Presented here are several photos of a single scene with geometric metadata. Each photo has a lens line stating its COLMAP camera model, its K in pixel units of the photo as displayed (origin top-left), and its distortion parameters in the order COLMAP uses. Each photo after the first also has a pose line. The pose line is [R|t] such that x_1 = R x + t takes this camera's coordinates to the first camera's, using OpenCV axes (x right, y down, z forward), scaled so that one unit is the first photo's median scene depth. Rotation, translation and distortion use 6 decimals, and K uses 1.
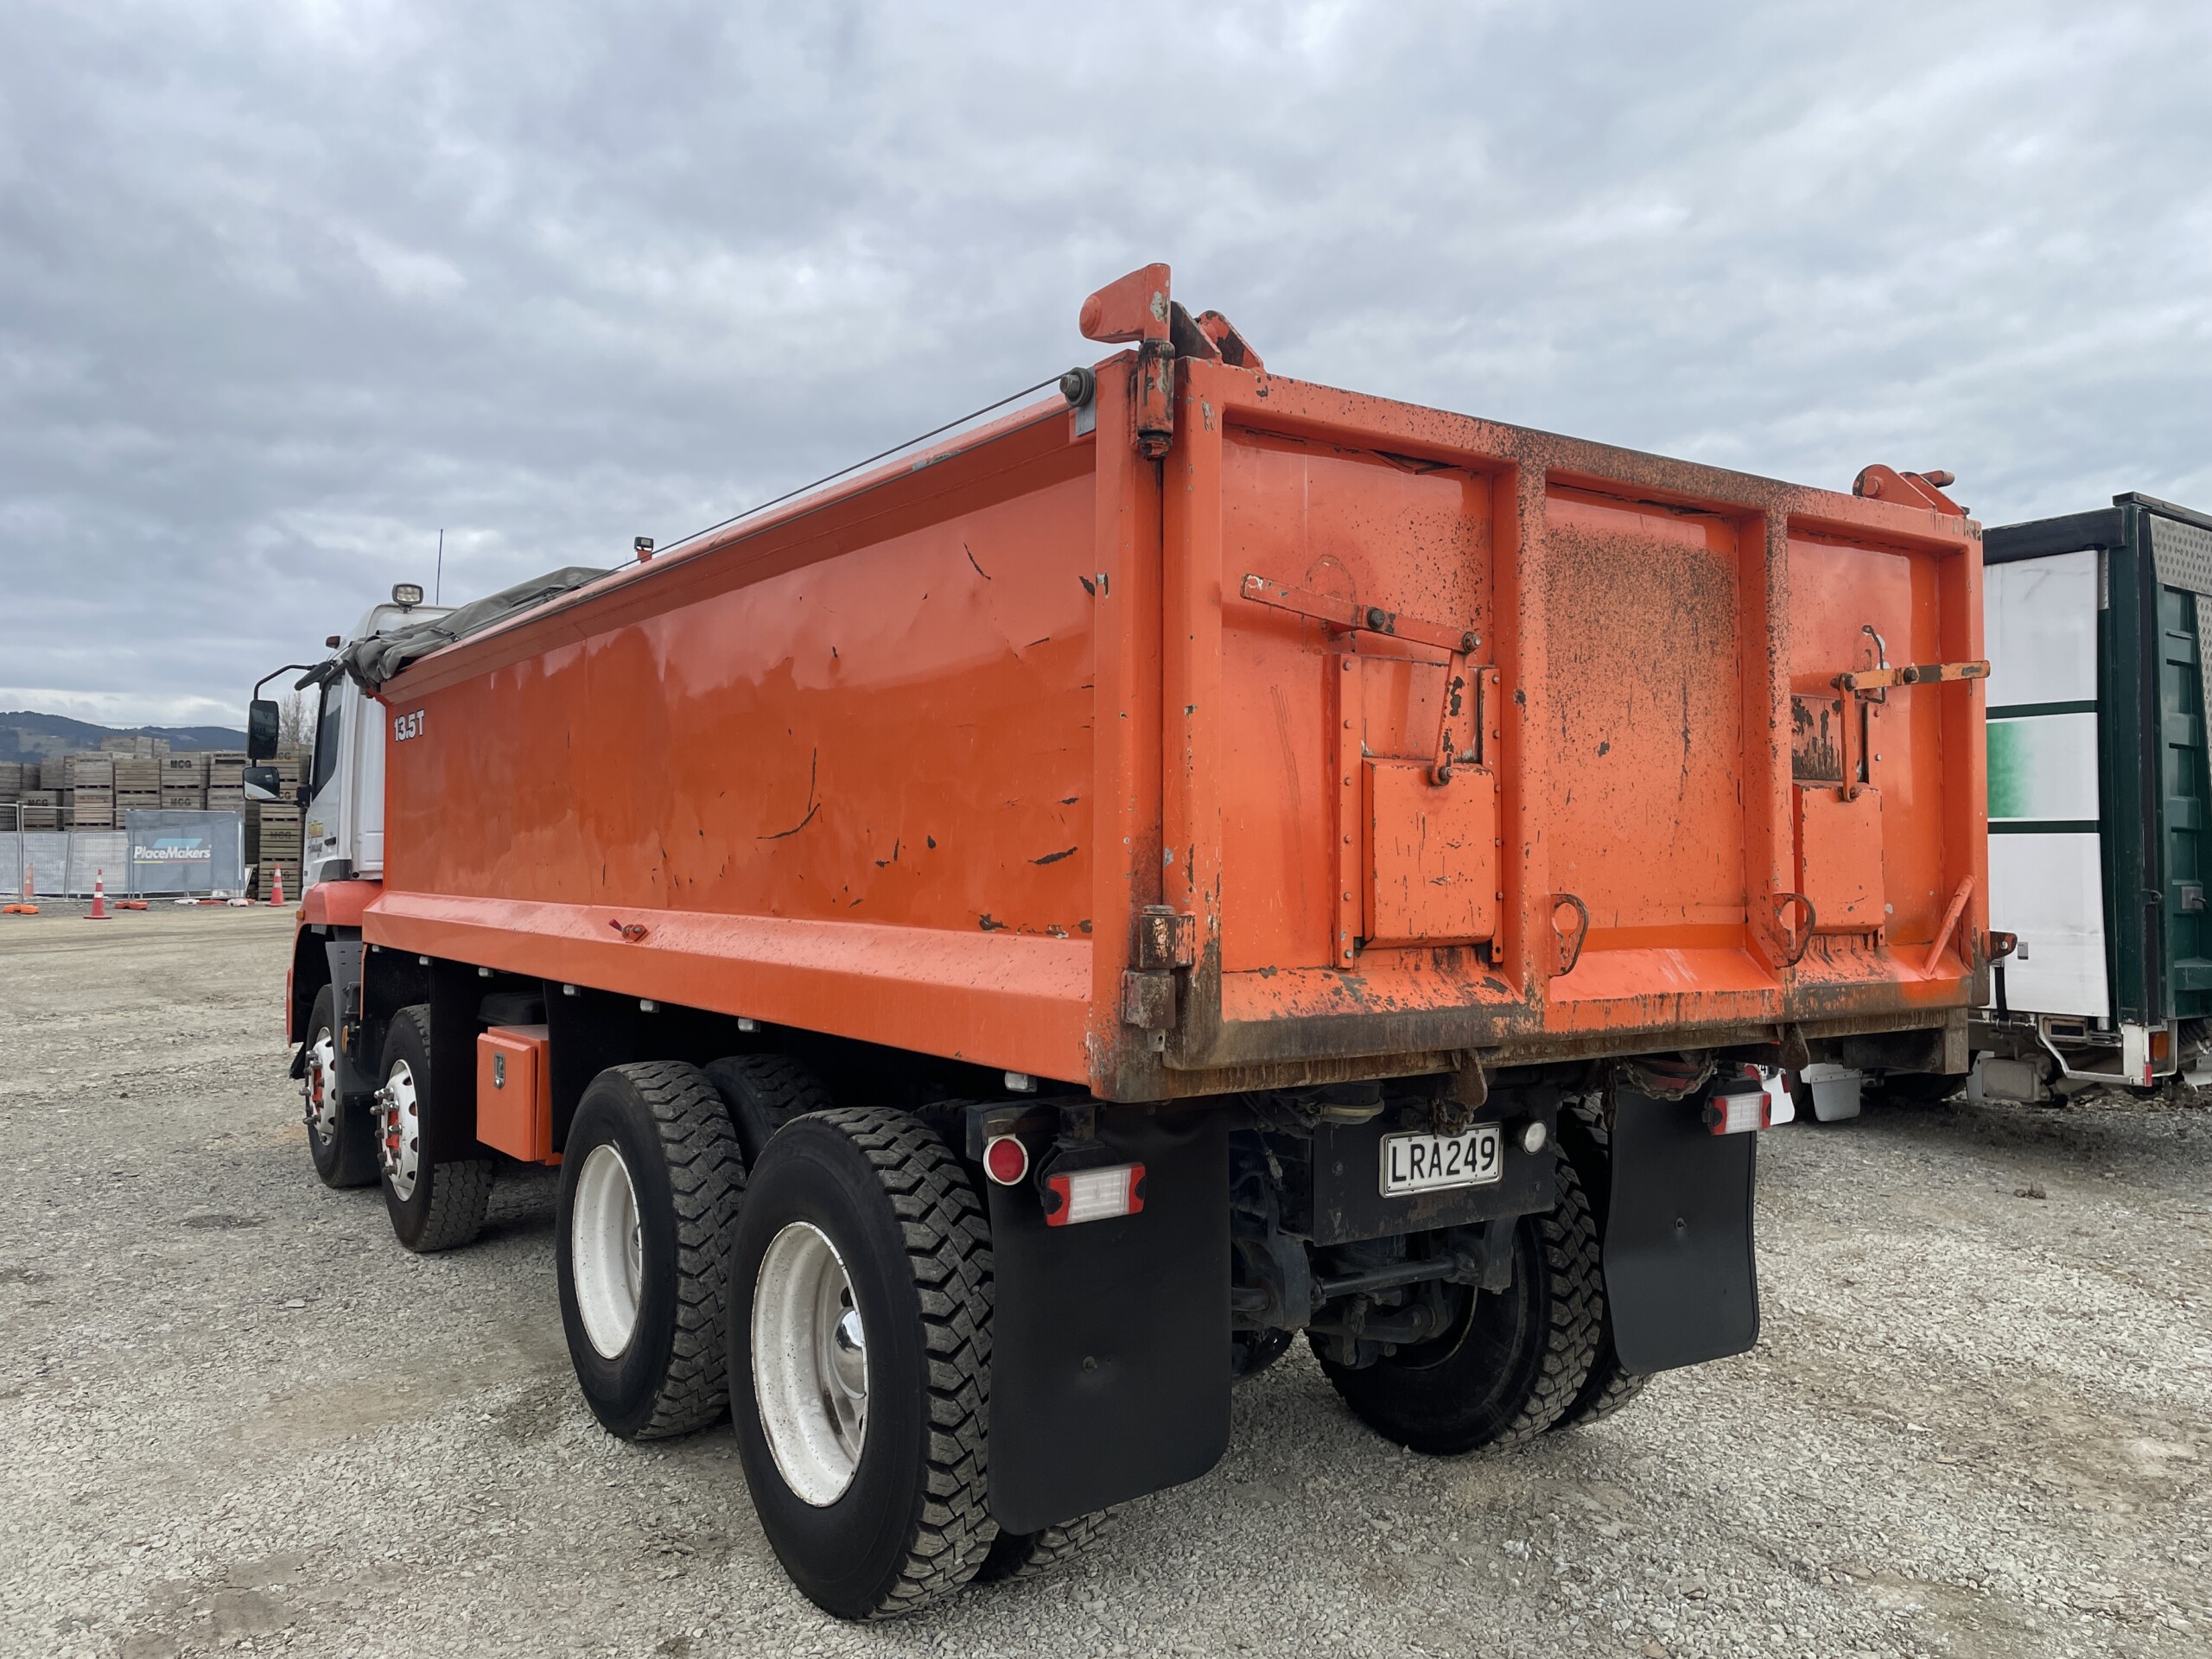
lens RADIAL K [[1679.3, 0, 1106.0], [0, 1679.3, 829.5], [0, 0, 1]] dist [0.086757, -0.119339]
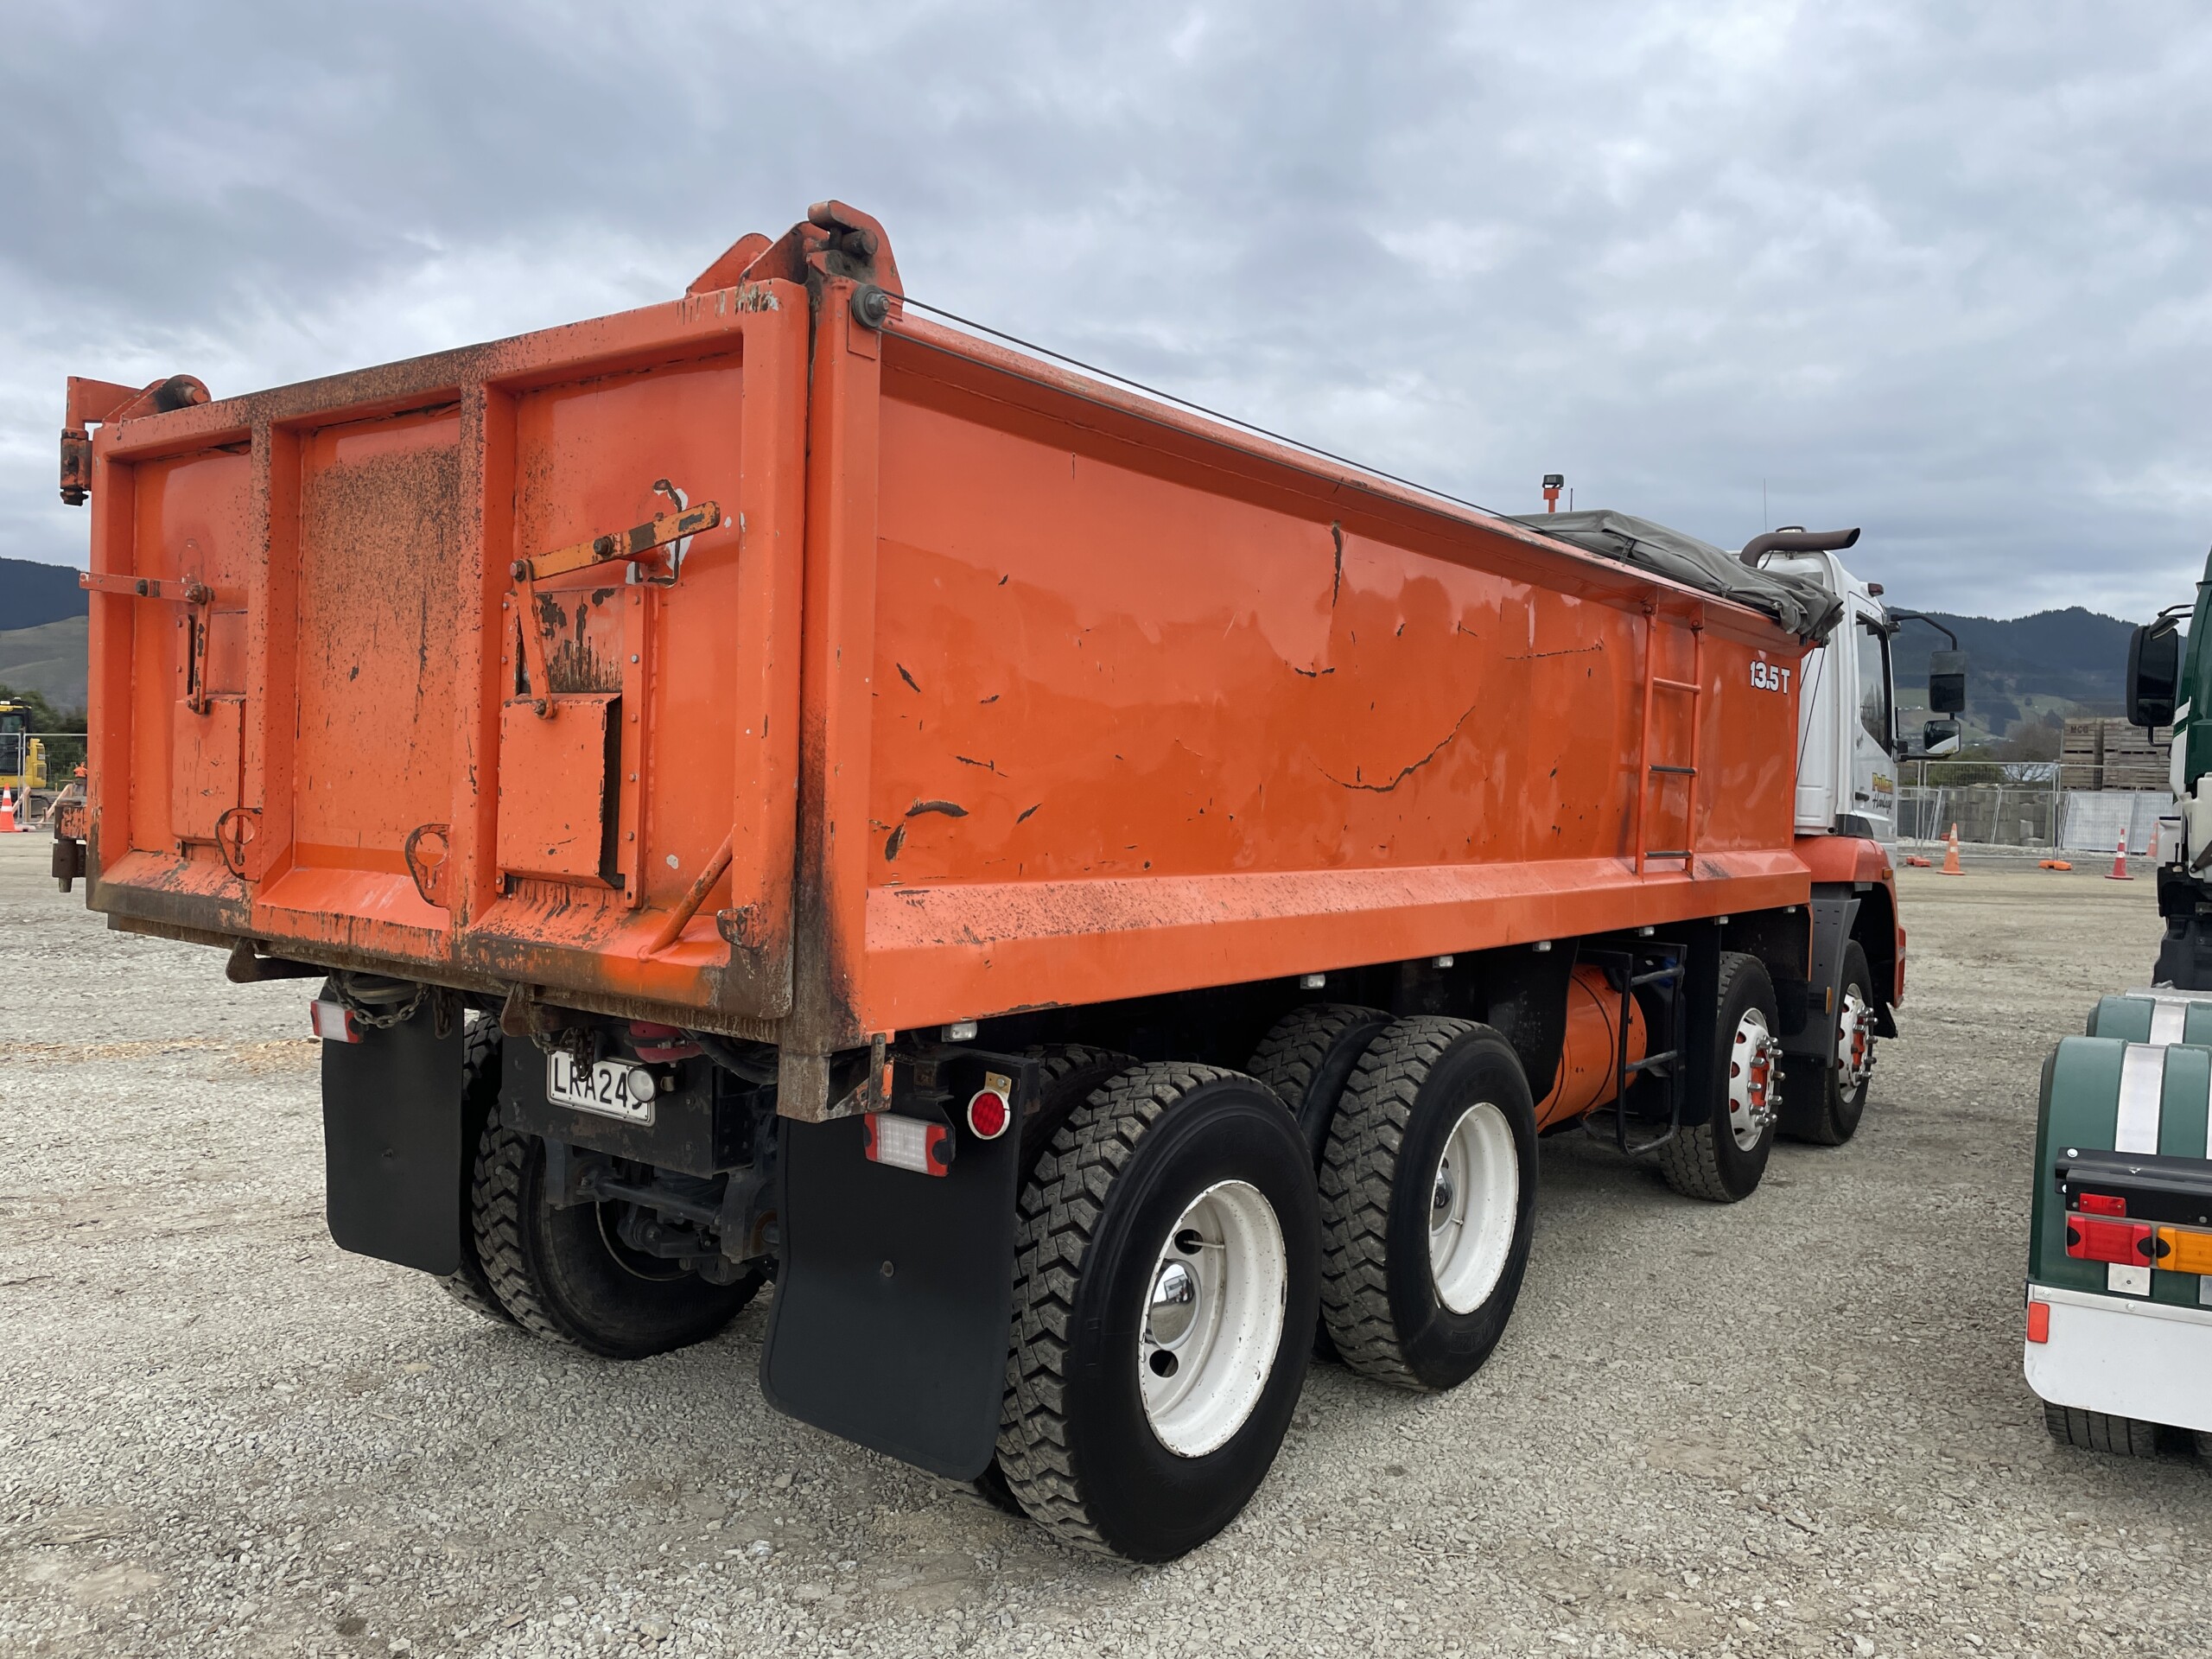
lens RADIAL K [[1689.9, 0, 1105.2], [0, 1689.9, 860.9], [0, 0, 1]] dist [0.052426, -0.002532]
pose [[0.304640, 0.051848, -0.951055, 1.286556], [-0.014713, 0.998654, 0.049730, 0.007132], [0.952354, -0.001157, 0.304993, 1.007620]]
